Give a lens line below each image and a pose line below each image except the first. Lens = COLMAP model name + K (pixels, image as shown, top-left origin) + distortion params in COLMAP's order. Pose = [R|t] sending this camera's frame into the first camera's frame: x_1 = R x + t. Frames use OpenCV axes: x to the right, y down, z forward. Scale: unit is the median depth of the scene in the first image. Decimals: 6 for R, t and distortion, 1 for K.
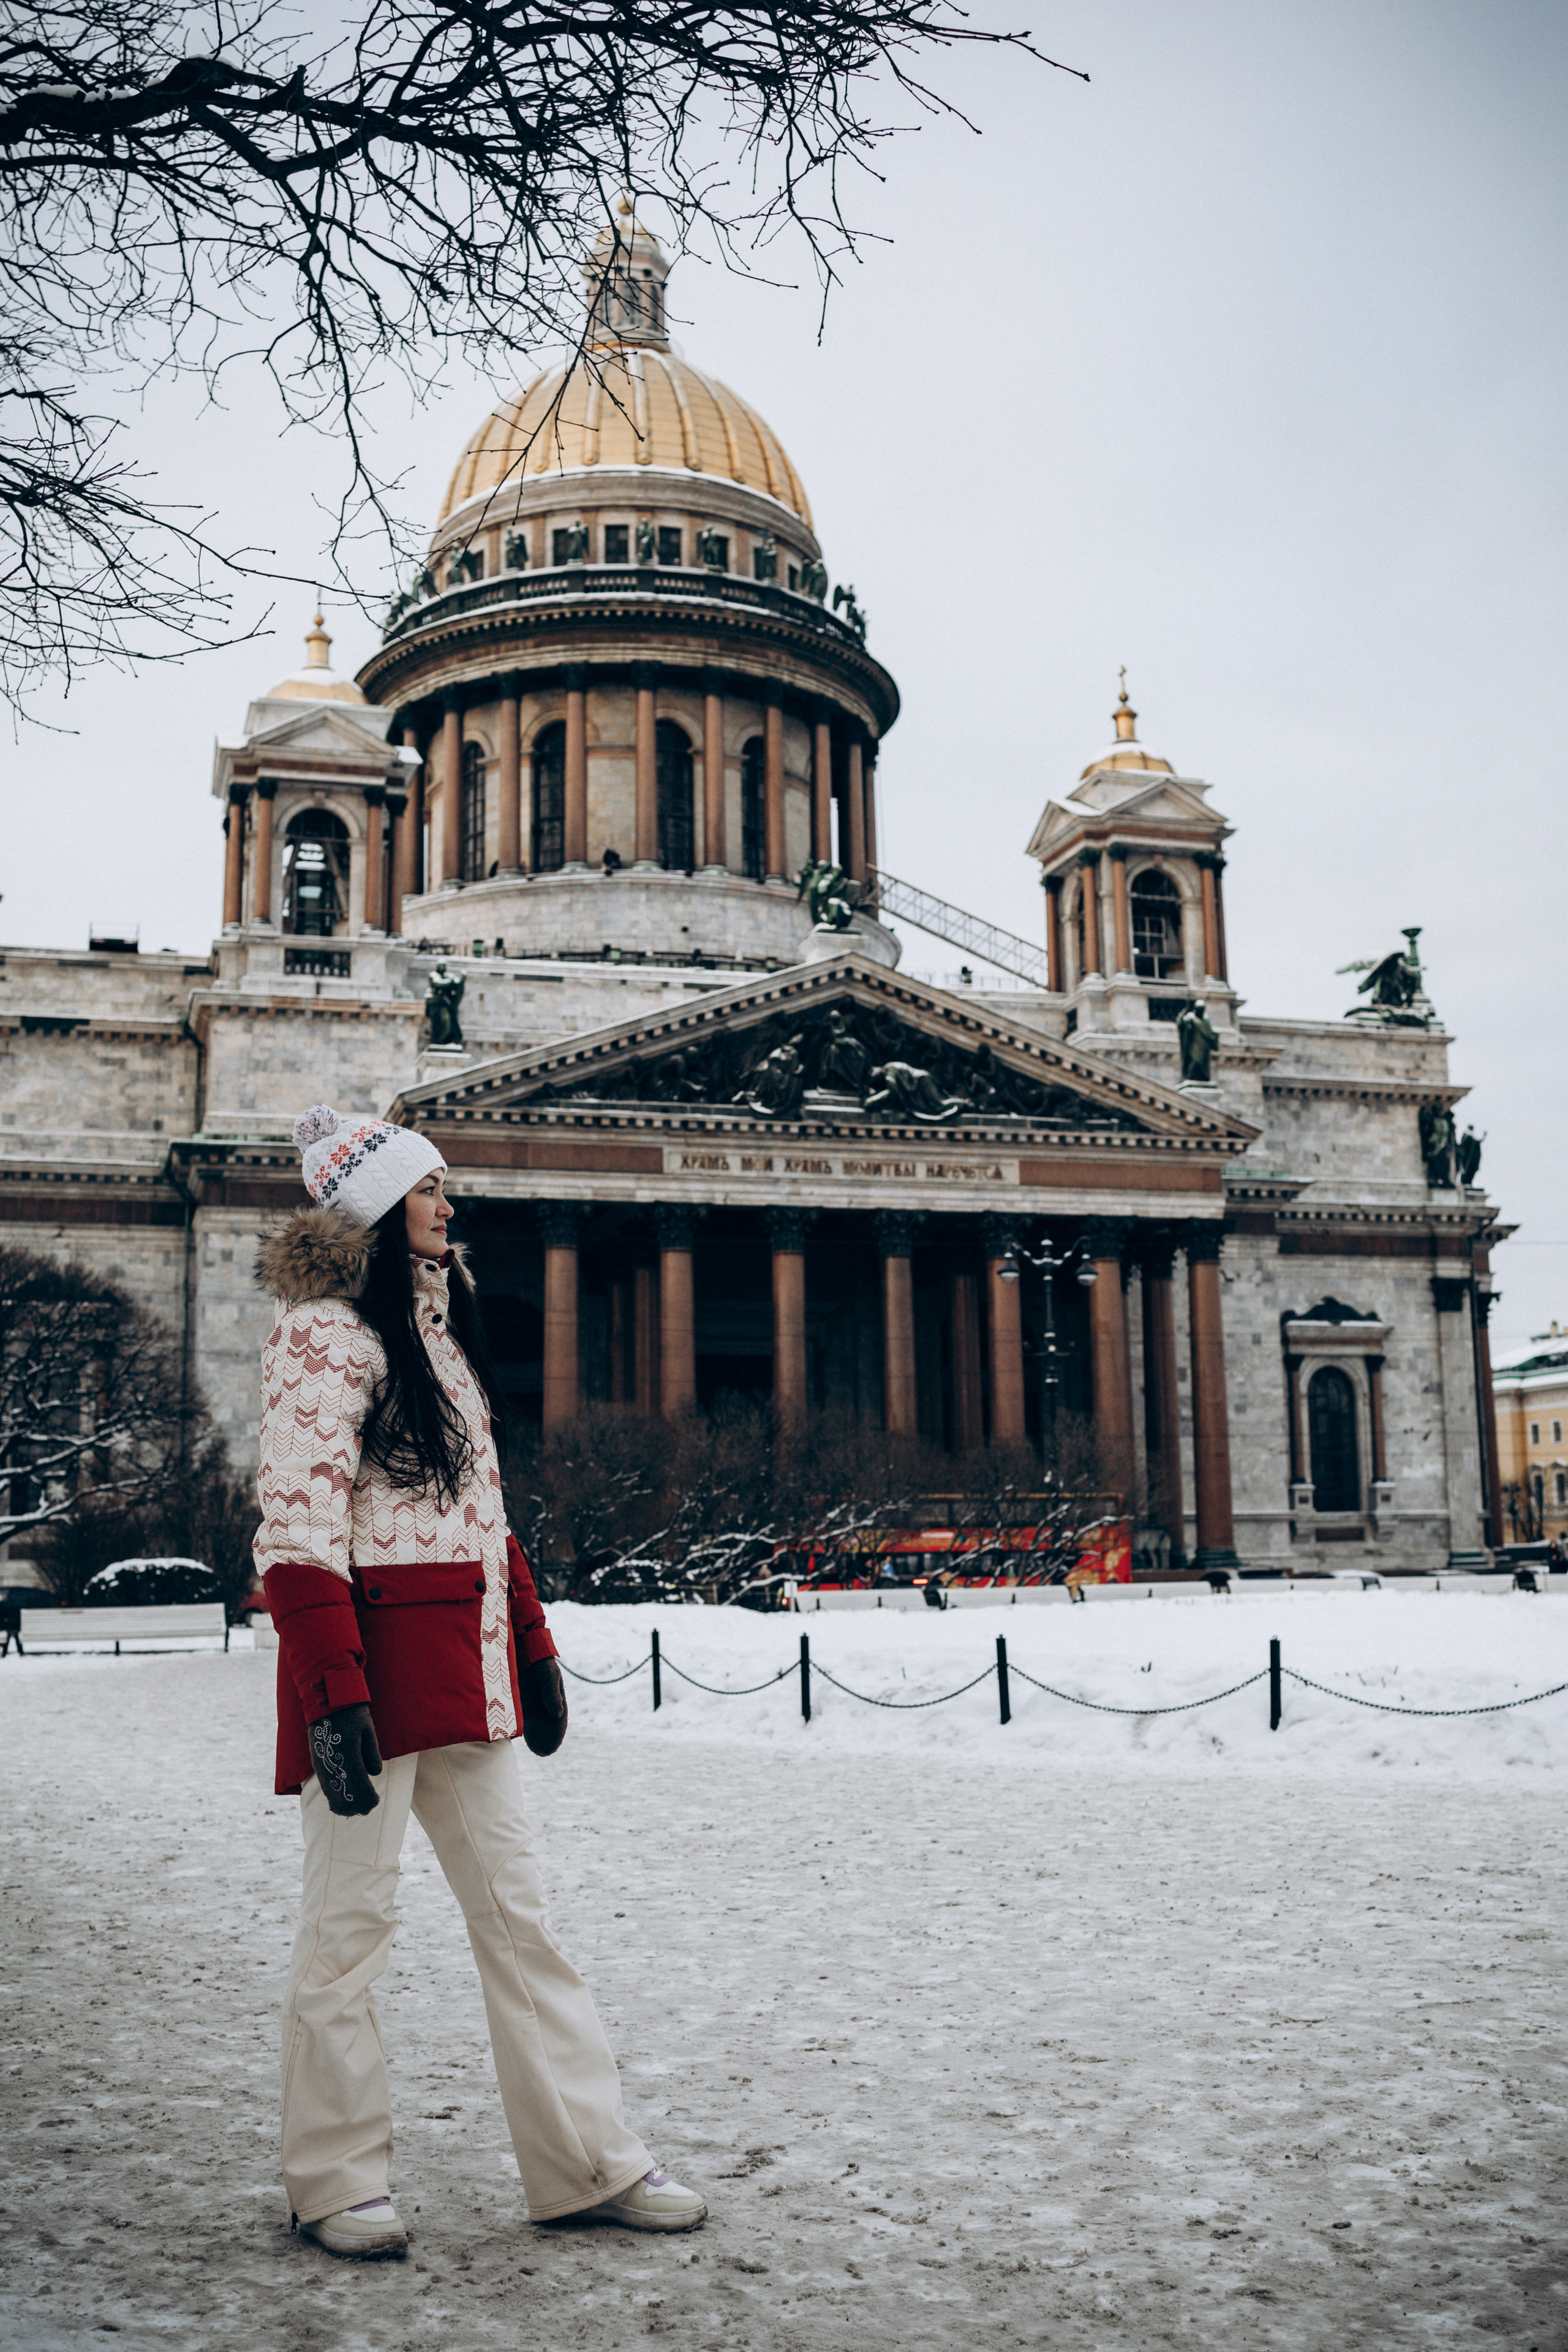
lens RADIAL K [[2314.4, 0, 765.8], [0, 2314.4, 1162.8], [0, 0, 1]] dist [-0.040539, 0.000000]
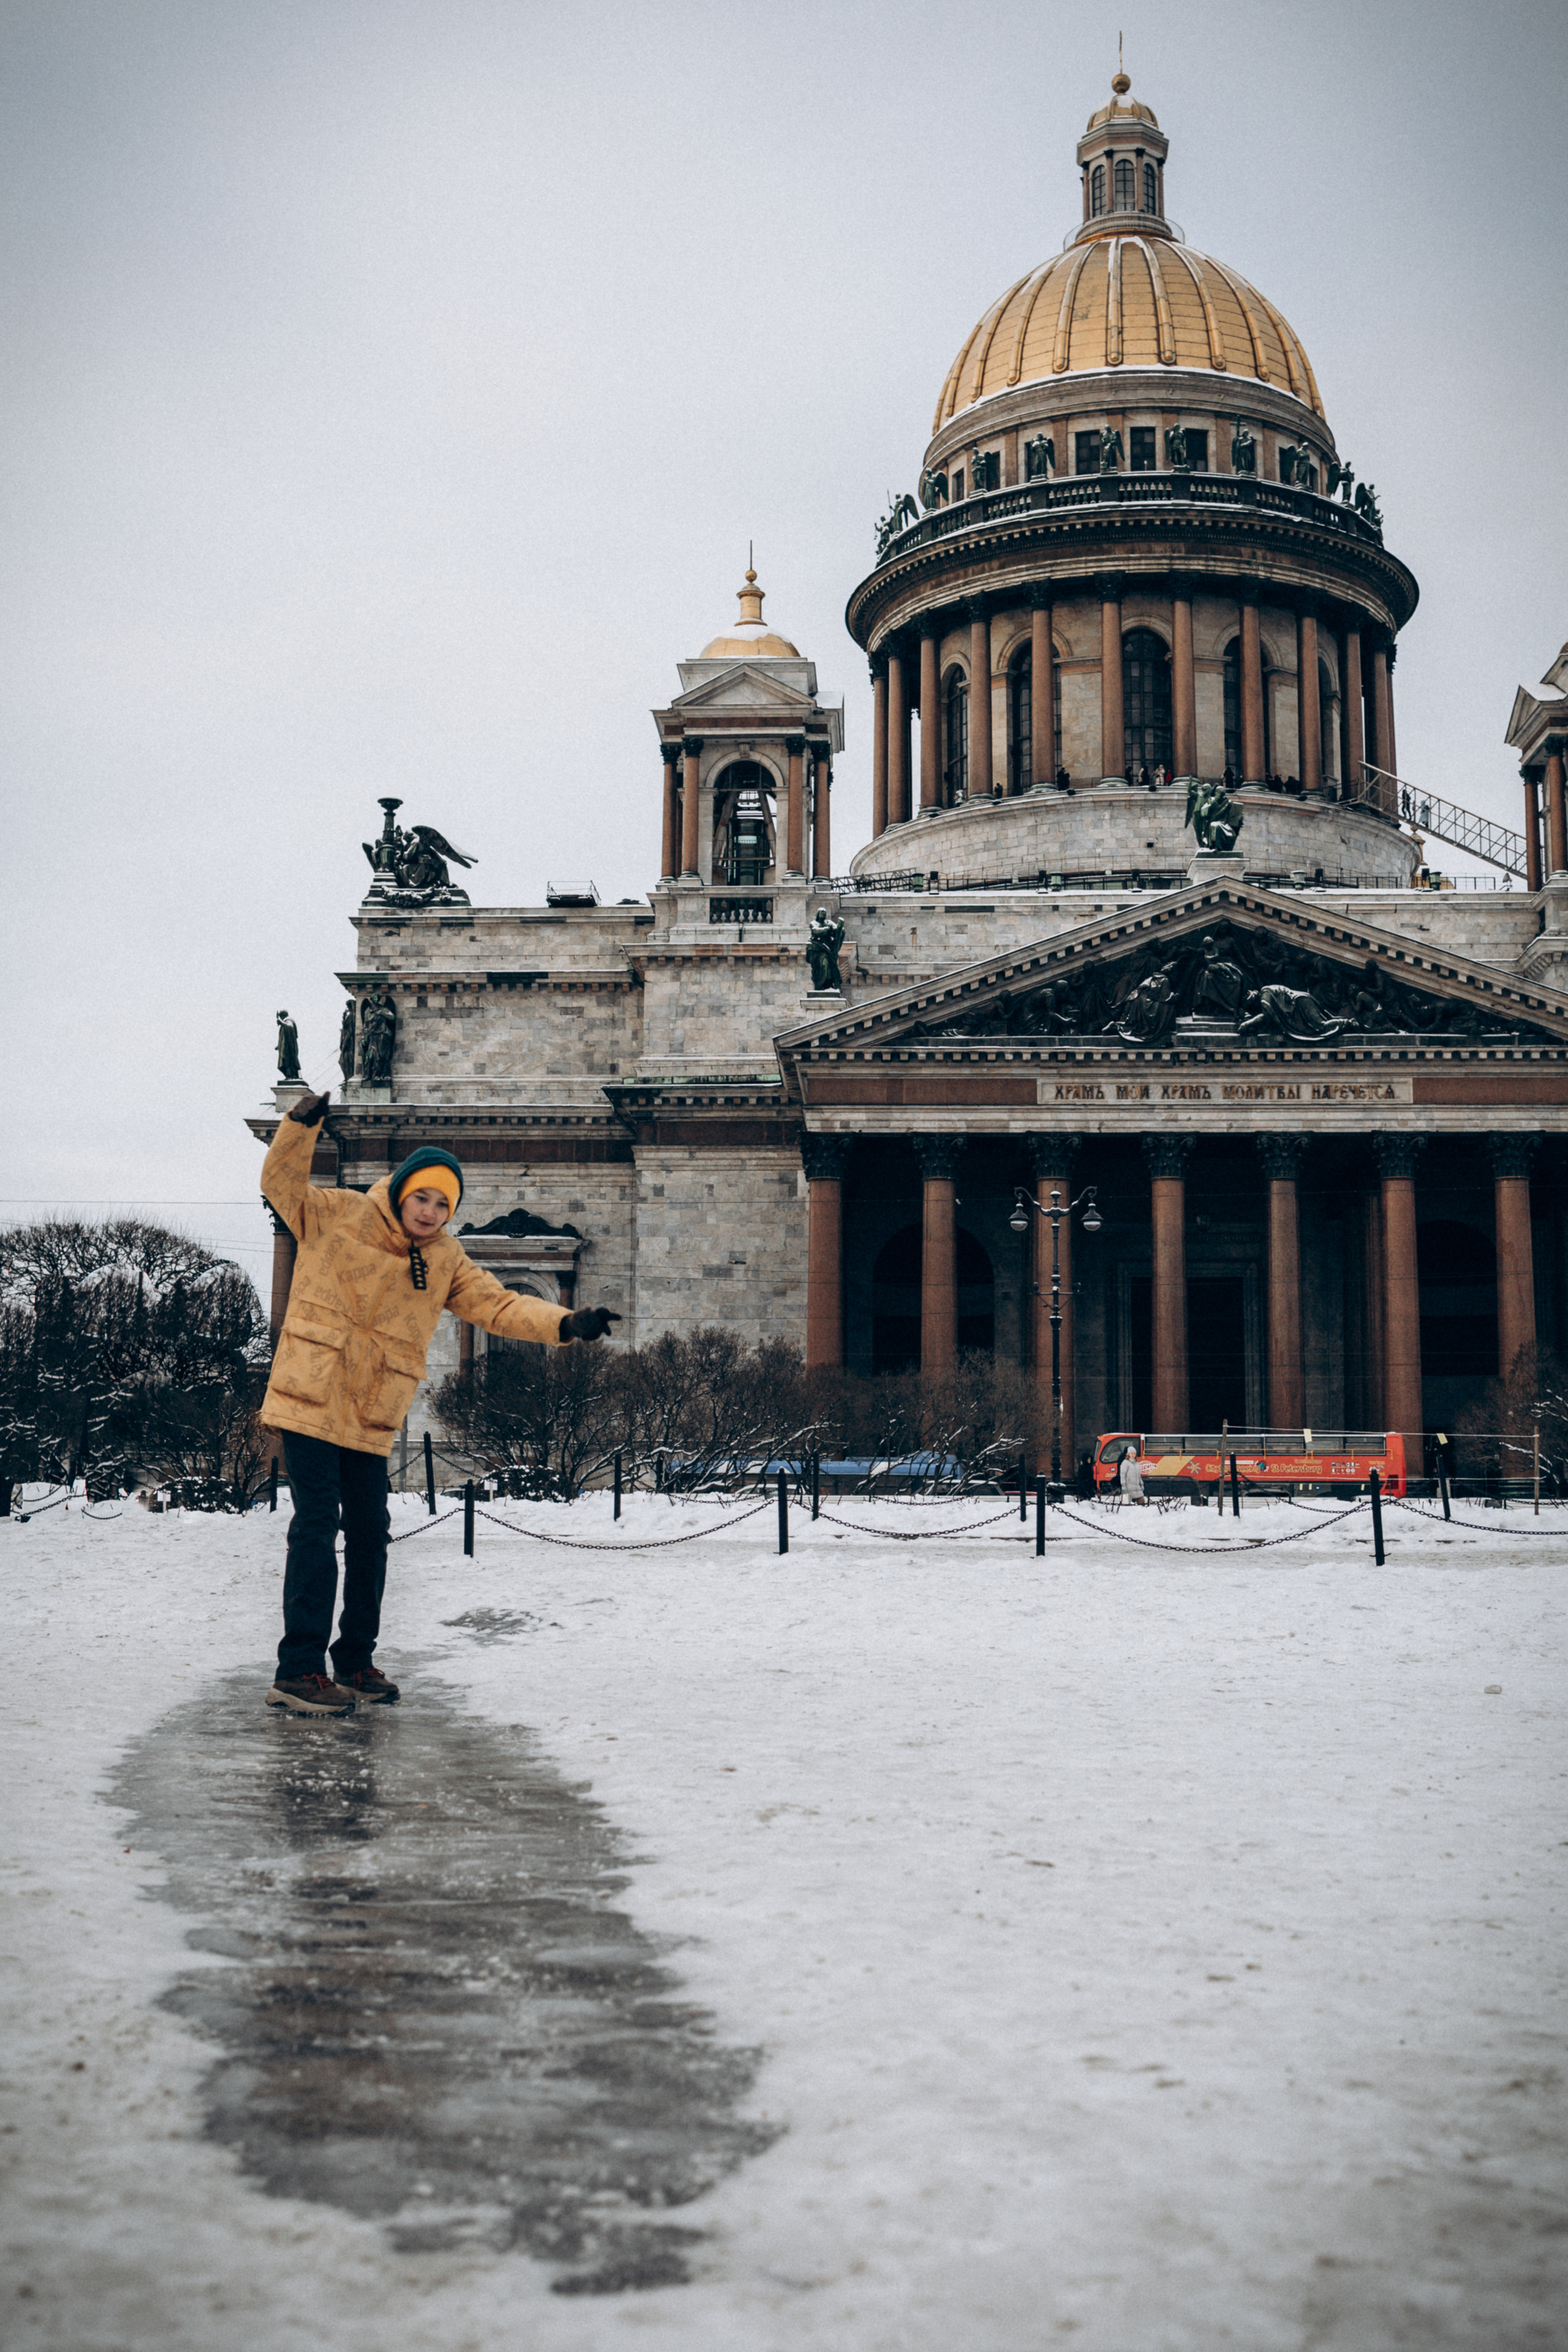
lens RADIAL K [[2577.2, 0, 769.7], [0, 2577.2, 1112.2], [0, 0, 1]] dist [-0.031214, 0.000000]
pose [[0.944656, -0.028020, -0.326864, 0.186766], [0.036071, 0.999176, 0.018594, -0.014975], [0.326074, -0.029355, 0.944888, -0.101050]]
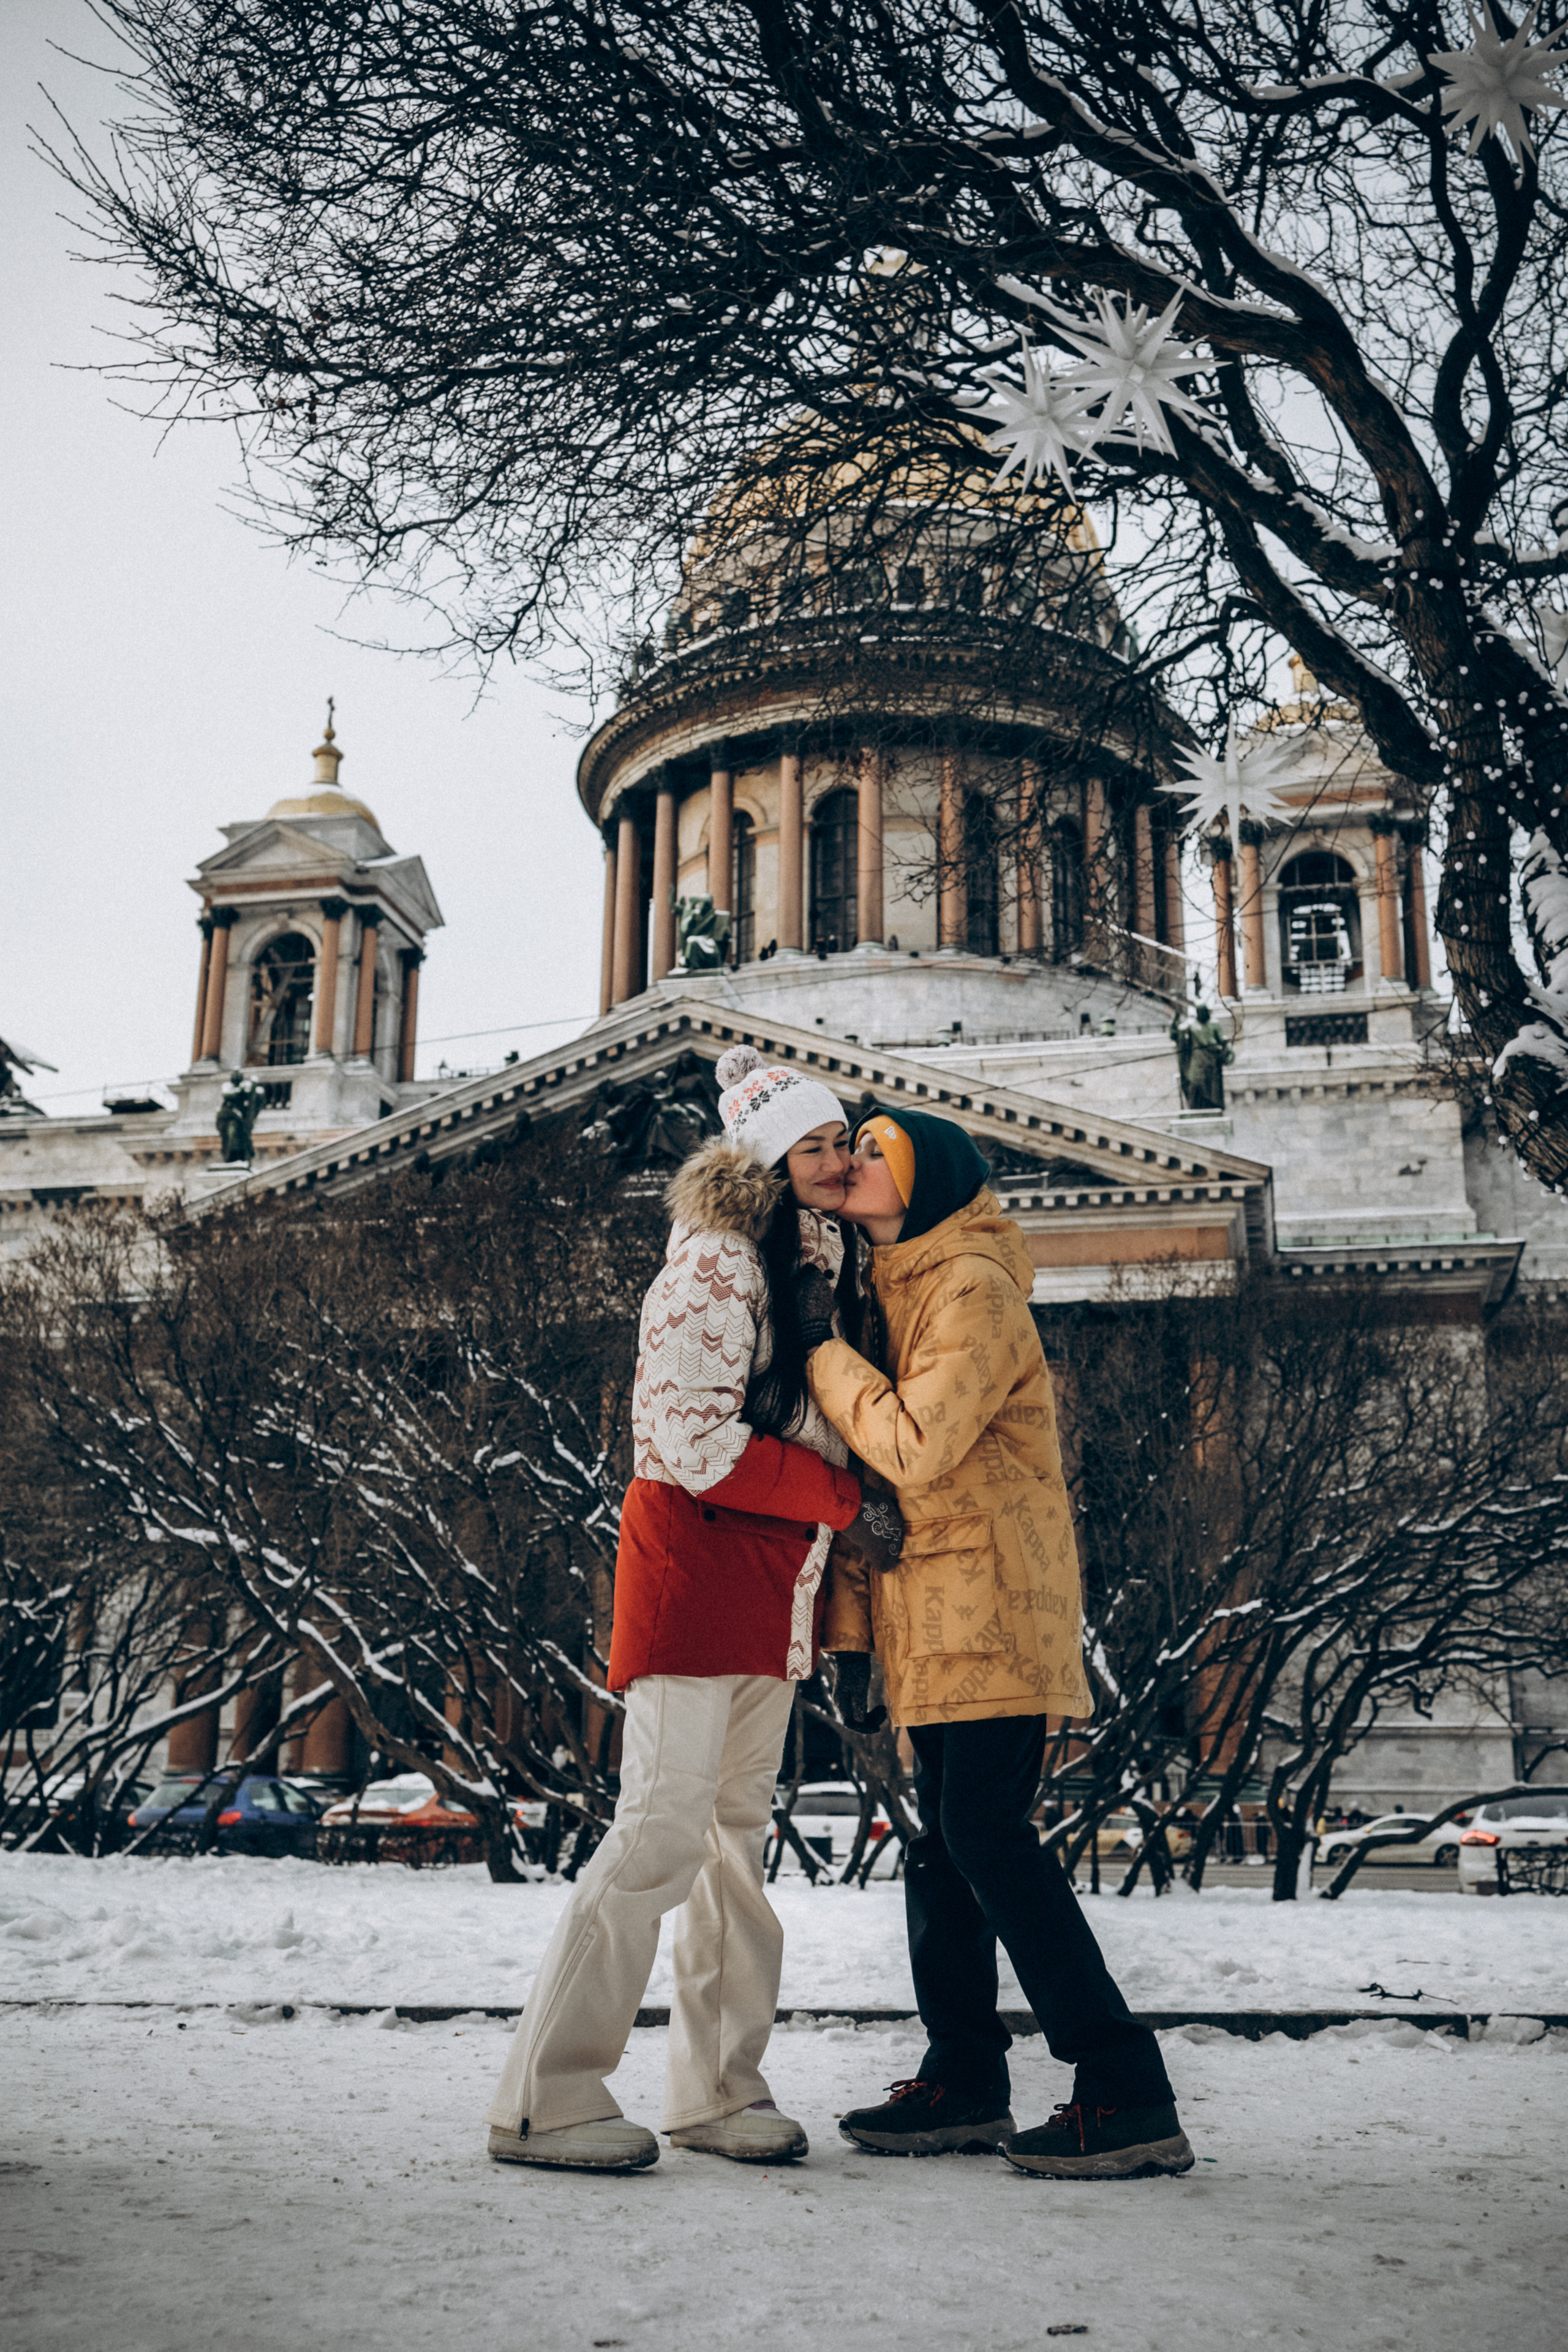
lens RADIAL K [[2314.4, 0, 774.4], [0, 2314.4, 1140.7], [0, 0, 1]] dist [-0.040539, 0.000000]
pose [[0.873501, -0.113055, -0.473513, 0.384413], [0.062123, 0.990595, -0.121913, 0.050311], [0.482843, 0.077075, 0.872309, 0.288762]]
